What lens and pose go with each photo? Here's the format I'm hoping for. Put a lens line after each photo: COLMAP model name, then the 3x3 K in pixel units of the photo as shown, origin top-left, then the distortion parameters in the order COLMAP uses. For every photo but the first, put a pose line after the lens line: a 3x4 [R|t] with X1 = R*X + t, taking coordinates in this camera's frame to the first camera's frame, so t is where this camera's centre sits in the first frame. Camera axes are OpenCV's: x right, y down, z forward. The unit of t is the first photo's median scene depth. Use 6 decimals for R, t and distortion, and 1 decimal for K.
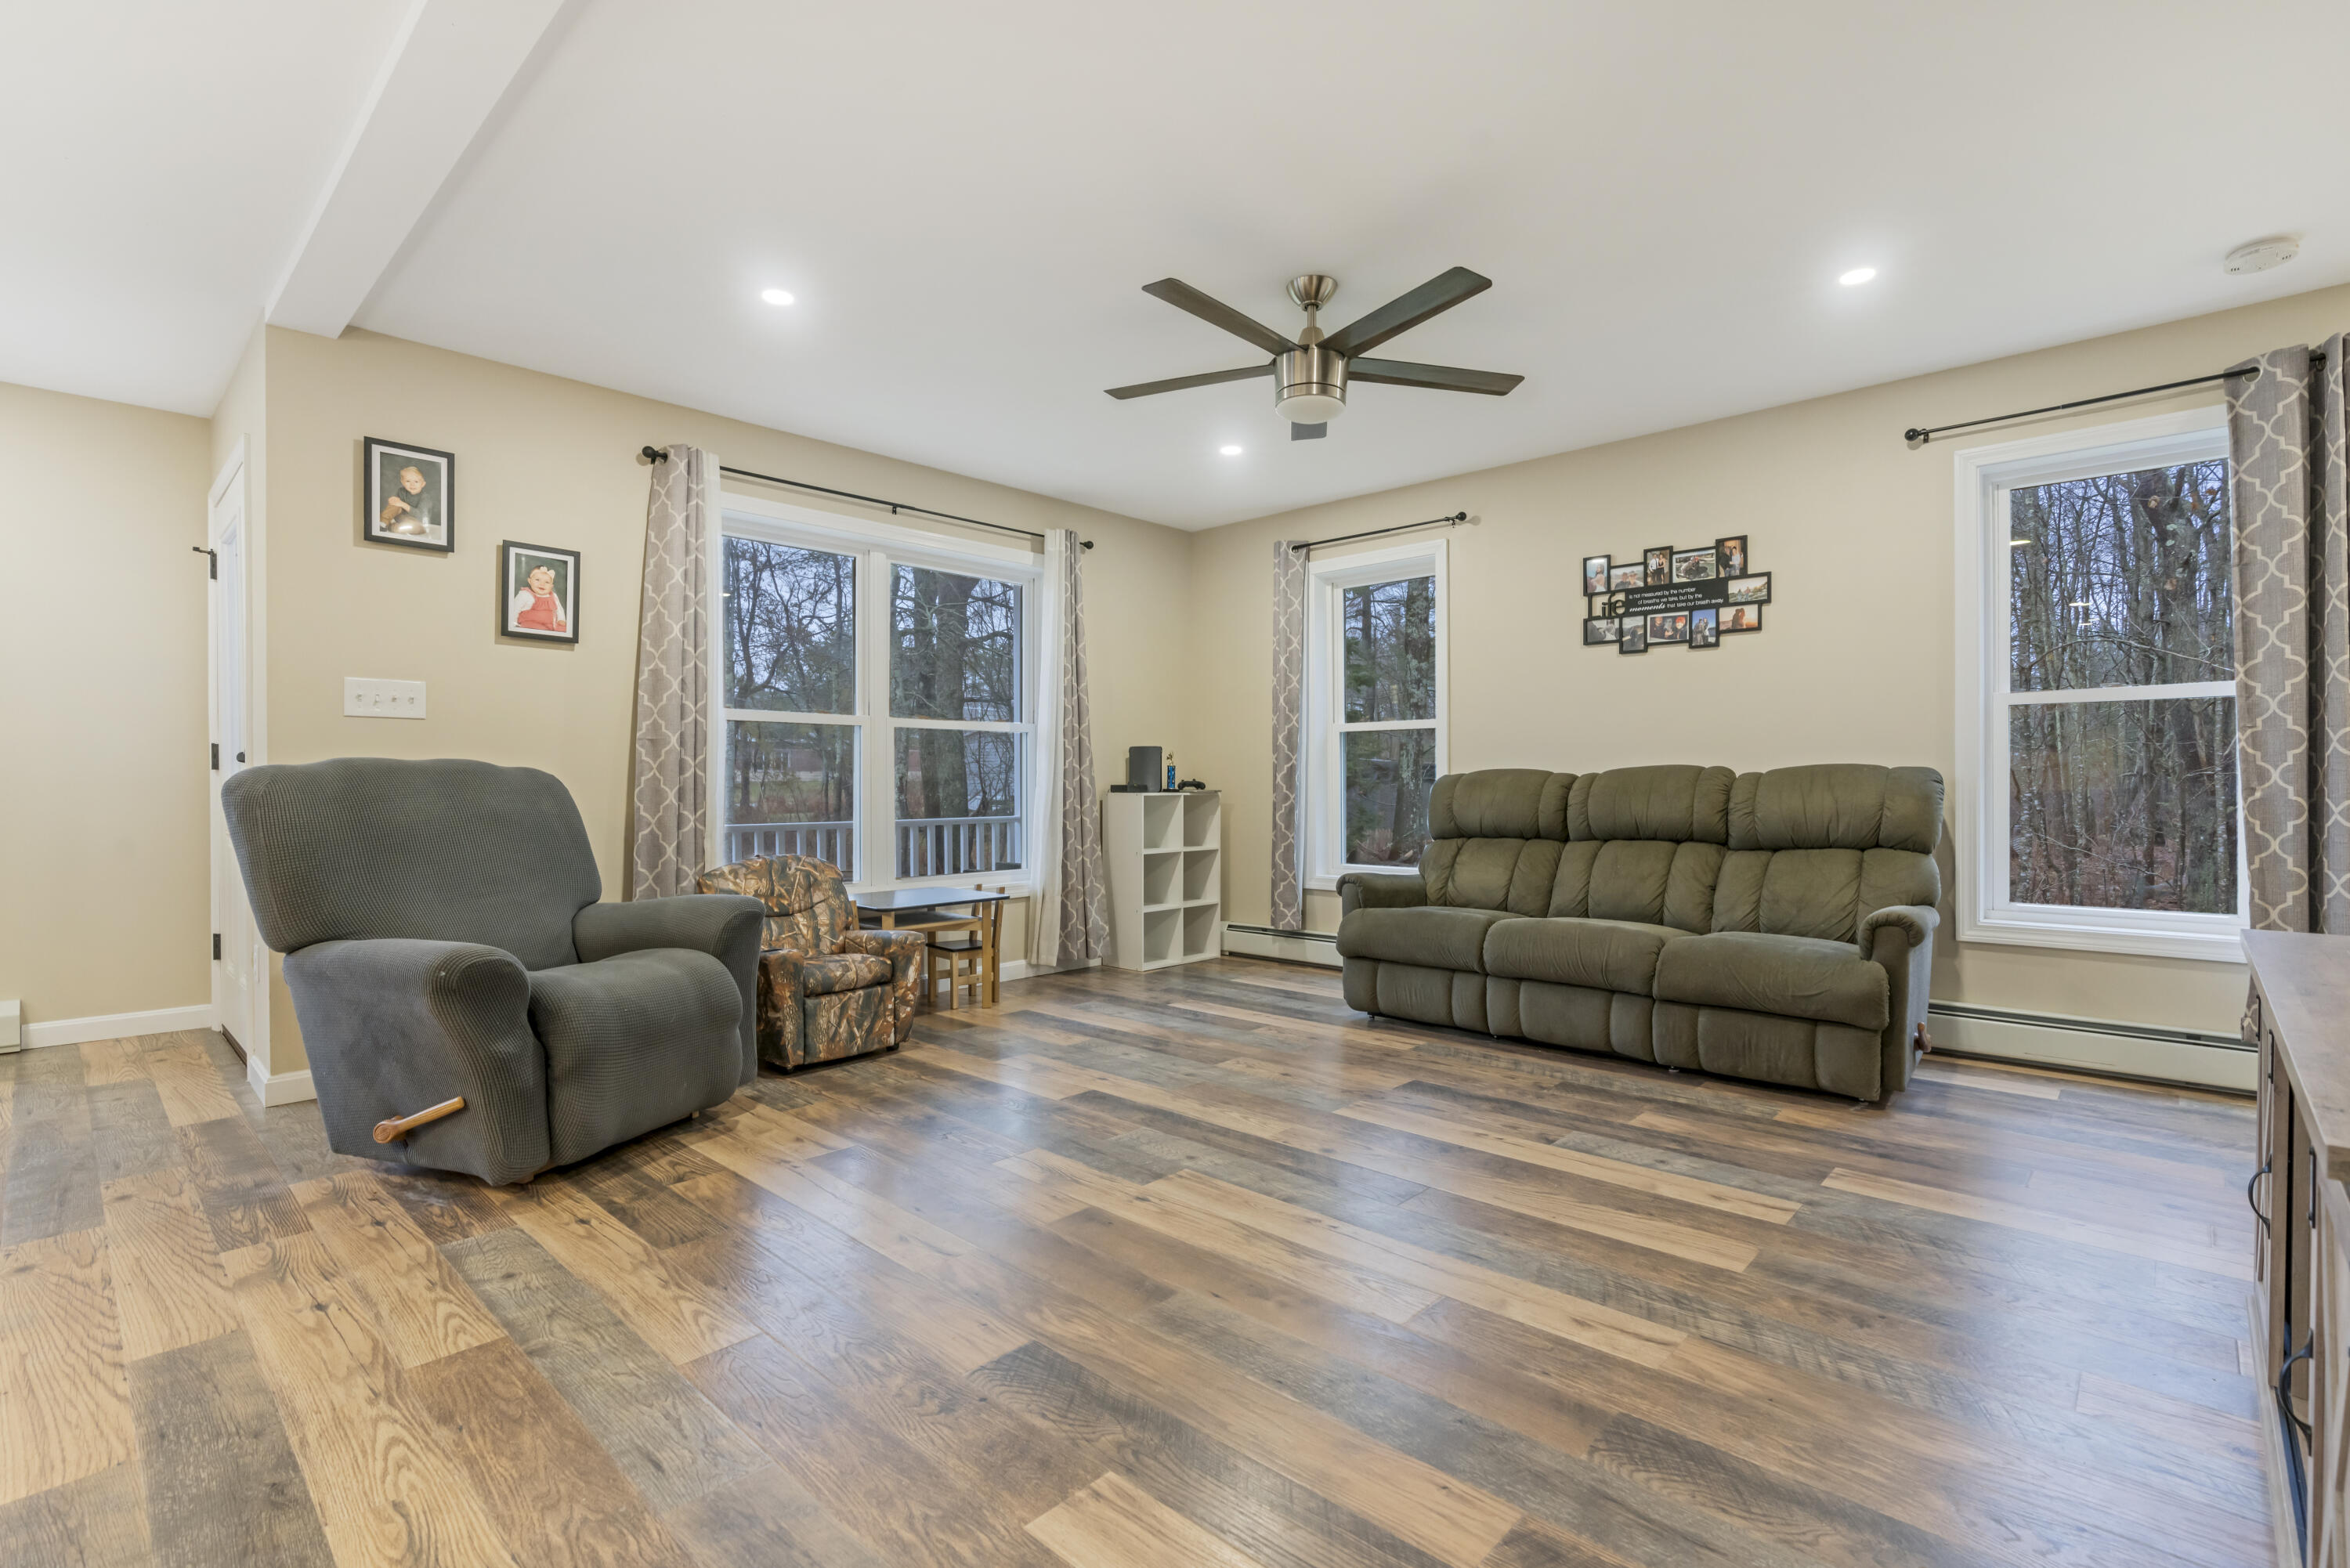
lens RADIAL K [[1075.0, 0, 1175.0], [0, 1075.0, 784.0], [0, 0, 1]] dist [-0.002937, 0.000705]
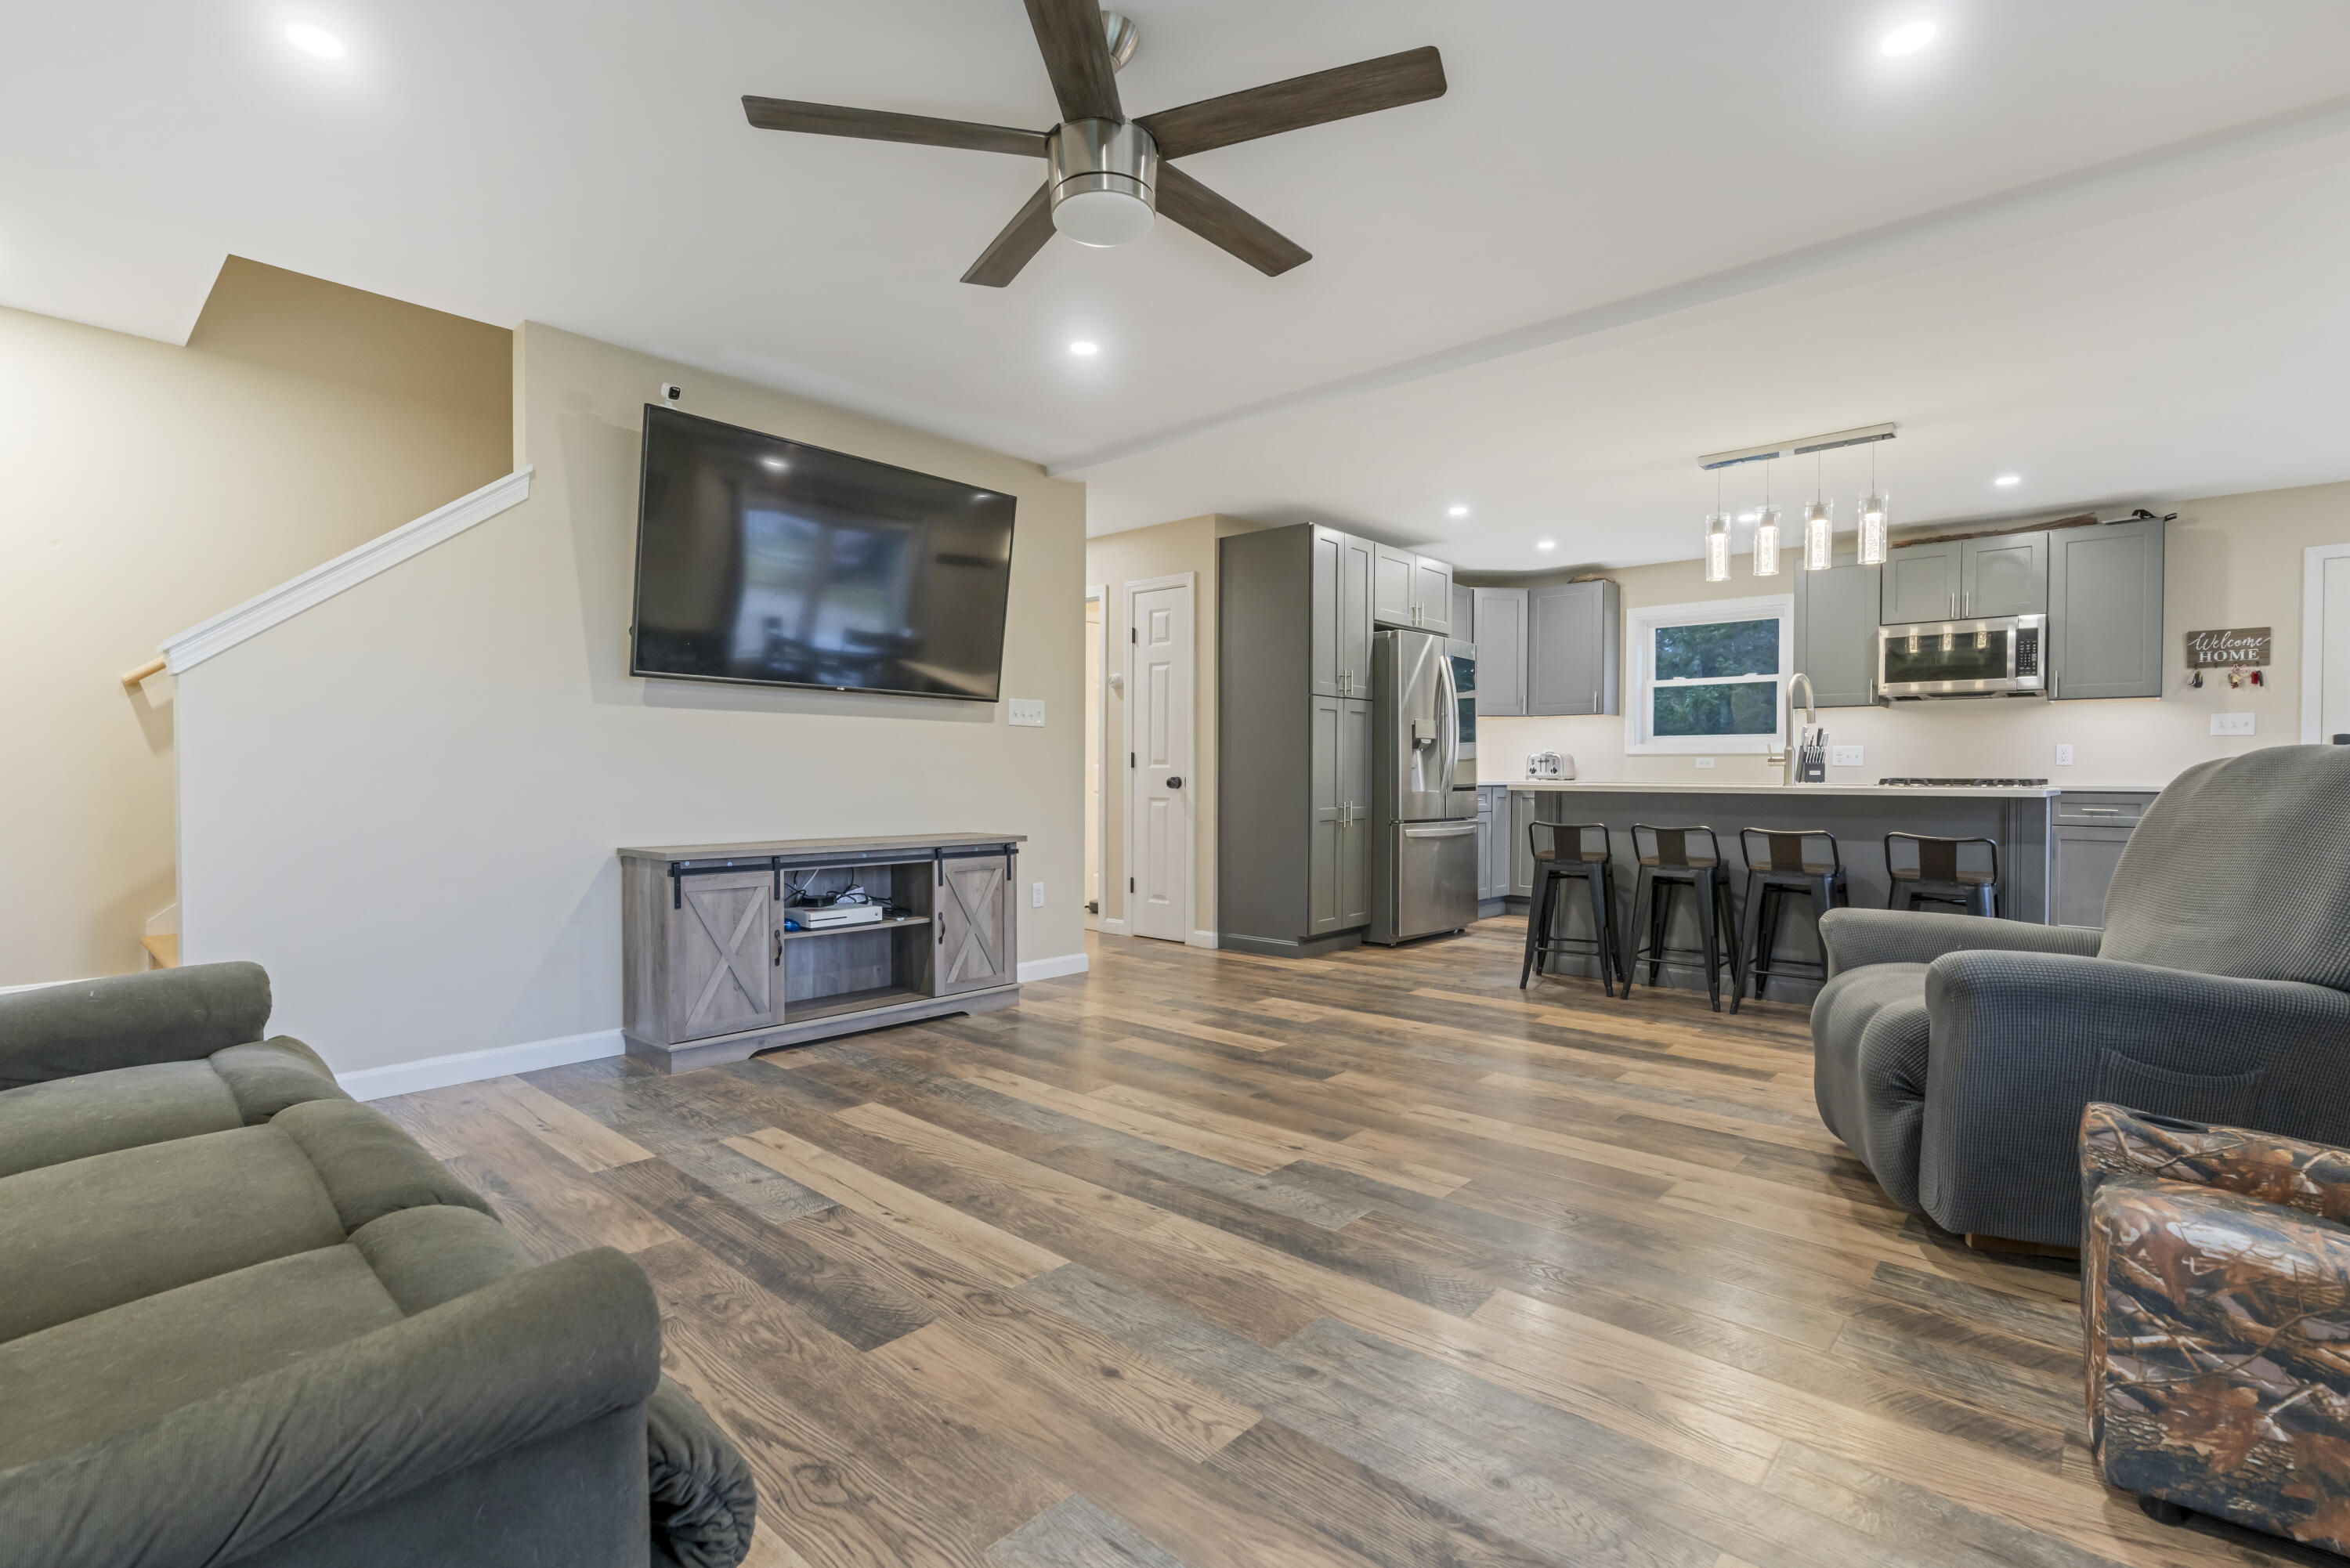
lens RADIAL K [[1075.0, 0, 1175.0], [0, 1075.0, 784.0], [0, 0, 1]] dist [-0.002937, 0.000705]
pose [[-0.999734, -0.000998, -0.023030, 0.082254], [-0.001285, 0.999921, 0.012474, -0.003837], [0.023016, 0.012500, -0.999657, 1.432351]]
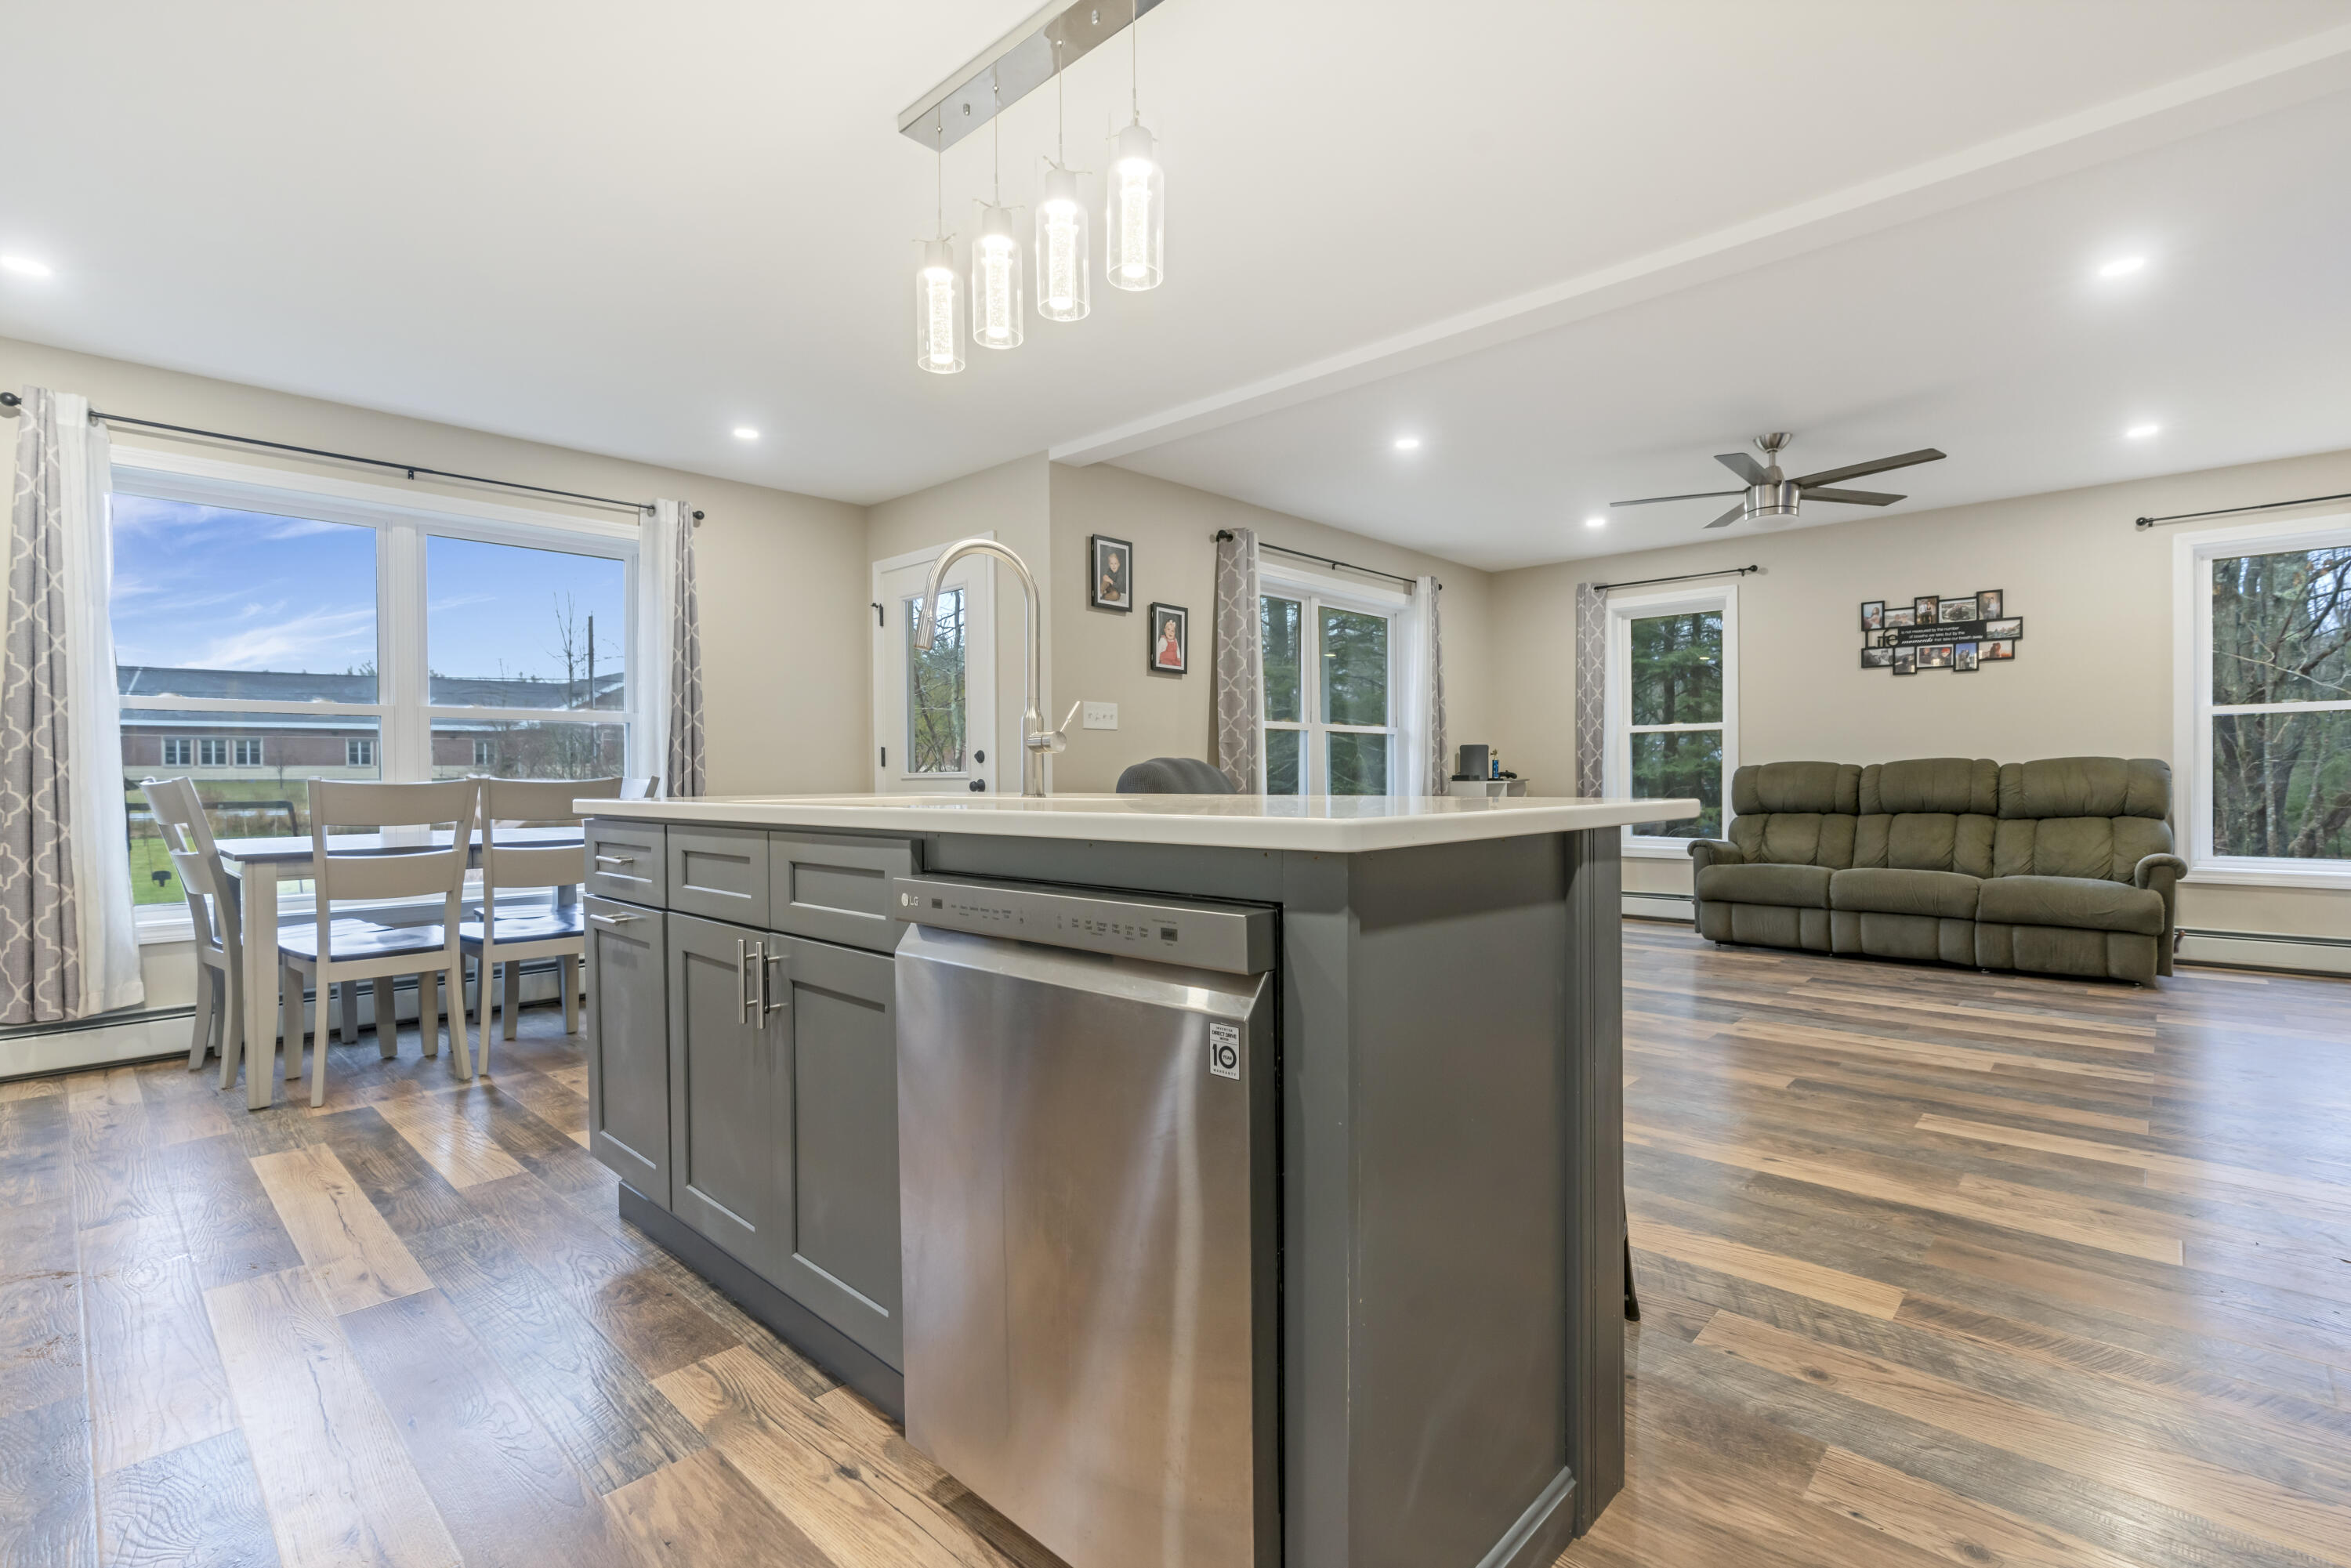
lens RADIAL K [[1065.0, 0, 1175.5], [0, 1065.0, 784.0], [0, 0, 1]] dist [-0.001609, 0.000198]
pose [[0.999987, -0.003986, 0.003094, -0.601212], [0.003966, 0.999972, 0.006289, 0.003338], [-0.003119, -0.006276, 0.999975, -0.401301]]
